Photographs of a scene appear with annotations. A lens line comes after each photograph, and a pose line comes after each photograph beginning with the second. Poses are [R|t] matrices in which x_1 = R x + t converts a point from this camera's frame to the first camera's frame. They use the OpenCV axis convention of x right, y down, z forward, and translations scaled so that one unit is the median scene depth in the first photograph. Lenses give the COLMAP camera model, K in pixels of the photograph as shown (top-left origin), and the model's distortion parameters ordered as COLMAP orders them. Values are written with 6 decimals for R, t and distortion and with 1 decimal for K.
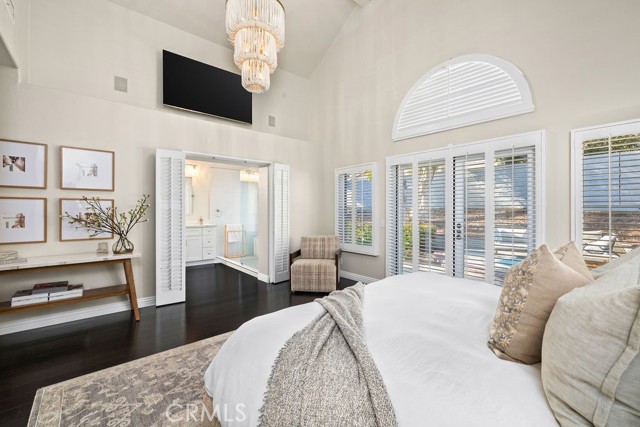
lens RADIAL K [[274.4, 0, 319.7], [0, 274.4, 211.8], [0, 0, 1]] dist [0.001493, 0.000085]
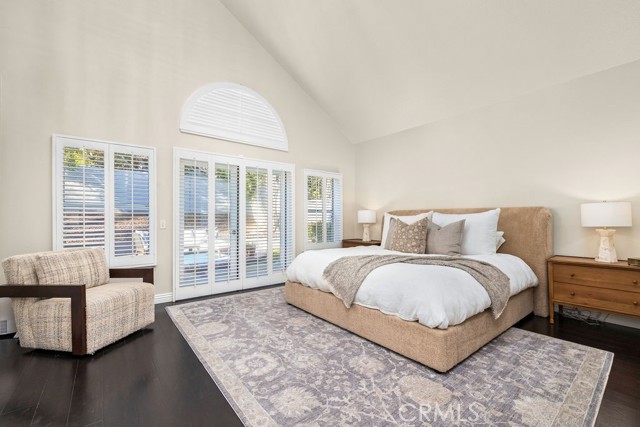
lens RADIAL K [[274.4, 0, 319.3], [0, 274.4, 215.9], [0, 0, 1]] dist [0.001493, 0.000085]
pose [[0.007763, 0.003806, 0.999963, -0.660420], [0.004956, 0.999980, -0.003845, 0.026837], [-0.999958, 0.004985, 0.007744, 0.580166]]
